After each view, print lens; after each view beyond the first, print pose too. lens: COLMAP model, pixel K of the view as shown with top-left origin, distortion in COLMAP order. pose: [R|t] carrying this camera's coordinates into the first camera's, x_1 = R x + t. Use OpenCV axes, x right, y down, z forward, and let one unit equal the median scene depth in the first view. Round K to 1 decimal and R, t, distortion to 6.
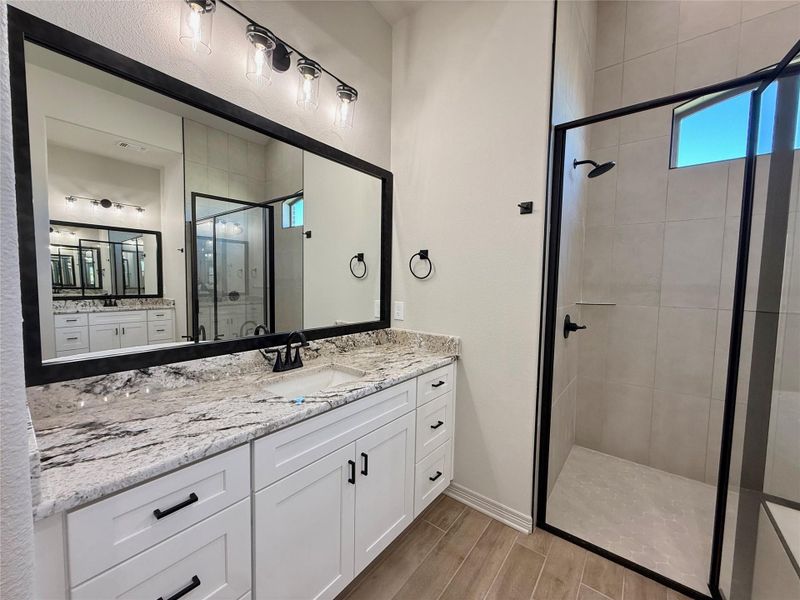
lens RADIAL K [[318.0, 0, 401.6], [0, 318.0, 300.4], [0, 0, 1]] dist [-0.002664, -0.000144]
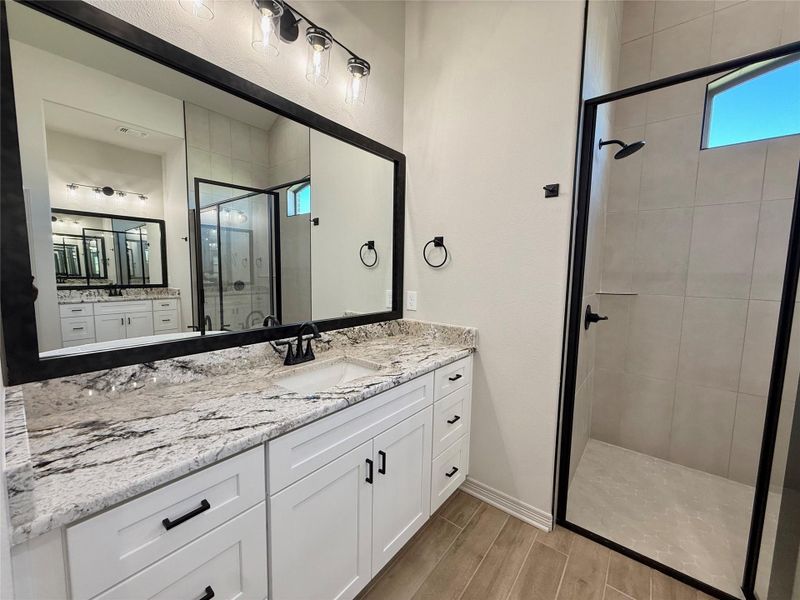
lens RADIAL K [[318.0, 0, 401.6], [0, 318.0, 300.4], [0, 0, 1]] dist [-0.002664, -0.000144]
pose [[0.999940, 0.000211, -0.010948, -0.035628], [0.000145, 0.999471, 0.032511, 0.000297], [0.010949, -0.032511, 0.999411, 0.049394]]
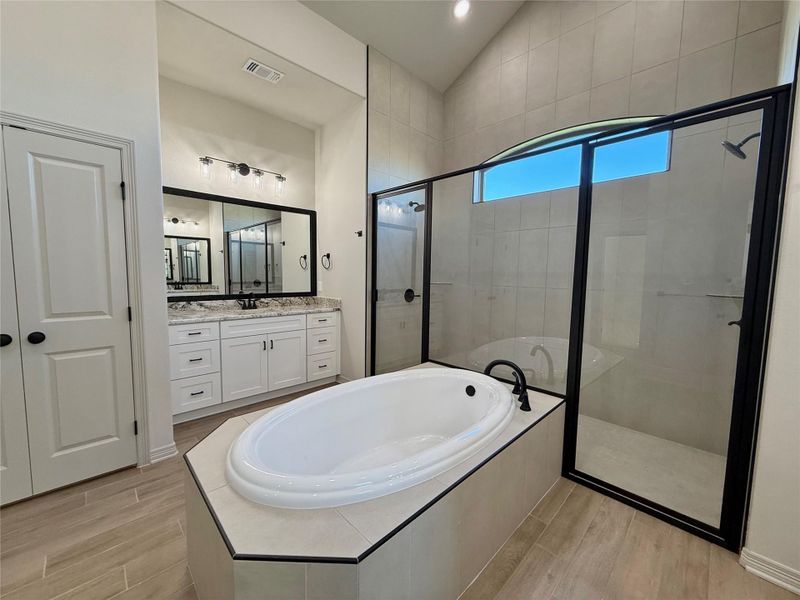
lens RADIAL K [[318.0, 0, 401.6], [0, 318.0, 300.4], [0, 0, 1]] dist [-0.002664, -0.000144]
pose [[0.991197, 0.008420, -0.132130, 0.868792], [-0.005735, 0.999770, 0.020683, 0.088807], [0.132273, -0.019743, 0.991017, -0.932438]]
